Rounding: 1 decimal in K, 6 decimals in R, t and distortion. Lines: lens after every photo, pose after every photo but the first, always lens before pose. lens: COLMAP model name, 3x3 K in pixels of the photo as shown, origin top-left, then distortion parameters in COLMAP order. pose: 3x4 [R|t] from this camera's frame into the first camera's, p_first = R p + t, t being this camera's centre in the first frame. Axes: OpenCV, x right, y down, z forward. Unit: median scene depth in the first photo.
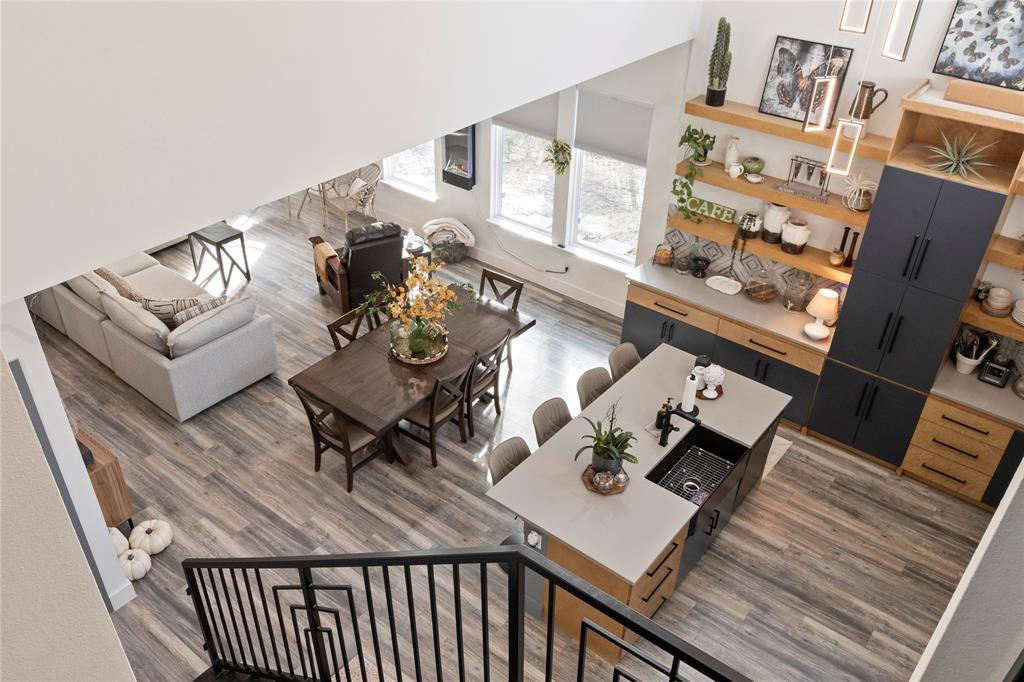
lens RADIAL K [[819.6, 0, 511.9], [0, 819.6, 342.7], [0, 0, 1]] dist [-0.002049, -0.001075]
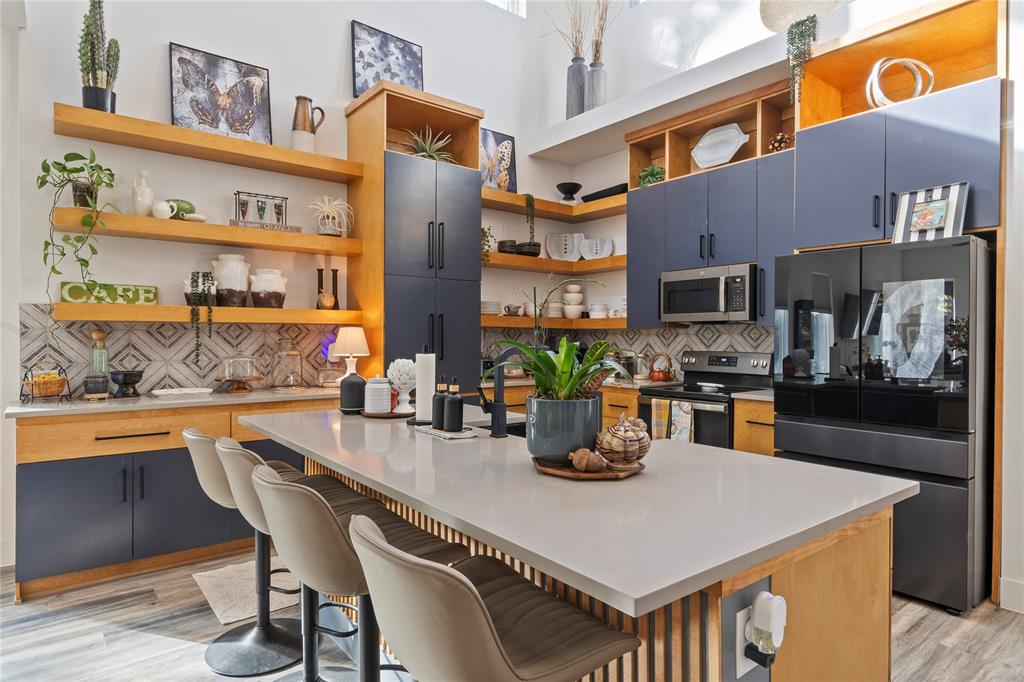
lens RADIAL K [[578.9, 0, 511.0], [0, 578.9, 340.5], [0, 0, 1]] dist [-0.005114, -0.000473]
pose [[0.224804, -0.034230, 0.973803, -0.153661], [0.551435, 0.828420, -0.098180, 0.099886], [-0.803357, 0.559060, 0.205108, 0.781680]]
